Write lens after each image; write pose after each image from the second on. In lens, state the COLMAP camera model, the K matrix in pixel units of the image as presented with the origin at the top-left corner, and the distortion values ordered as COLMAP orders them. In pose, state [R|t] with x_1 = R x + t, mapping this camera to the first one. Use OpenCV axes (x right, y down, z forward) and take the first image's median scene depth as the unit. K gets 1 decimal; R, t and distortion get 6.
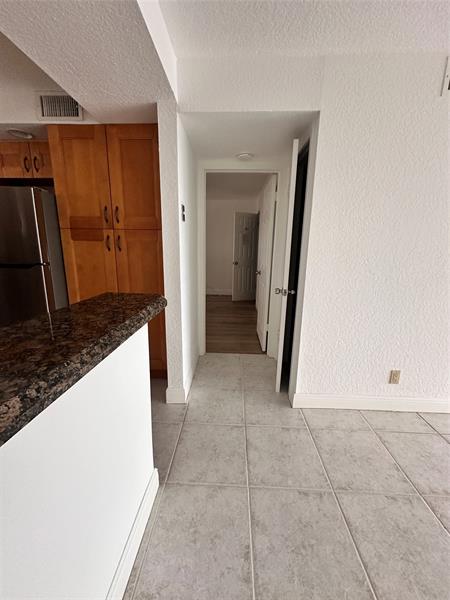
lens RADIAL K [[240.2, 0, 224.3], [0, 240.2, 299.2], [0, 0, 1]] dist [0.001090, 0.000066]
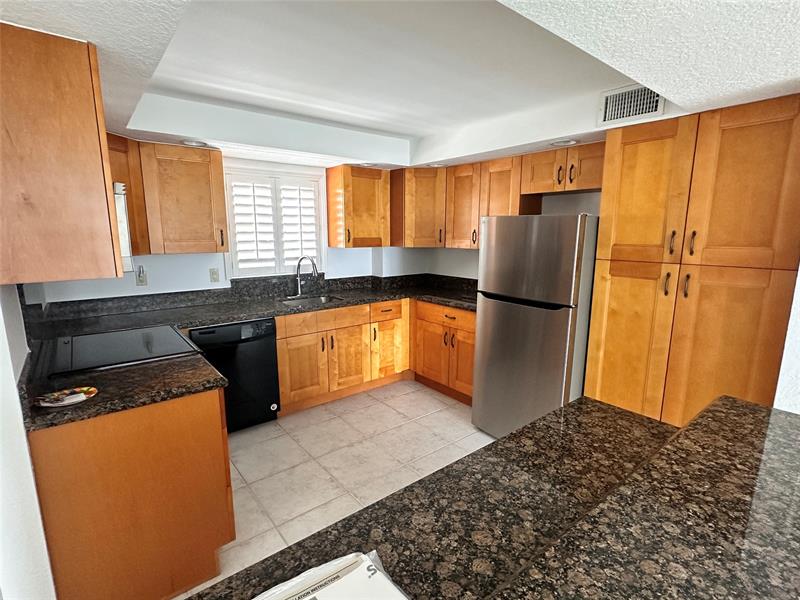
lens RADIAL K [[391.6, 0, 401.5], [0, 391.6, 302.2], [0, 0, 1]] dist [0.000575, -0.000237]
pose [[0.646506, 0.119873, -0.753432, -0.138029], [-0.160602, 0.986833, 0.019198, -0.087890], [0.745813, 0.108591, 0.657245, -0.258350]]
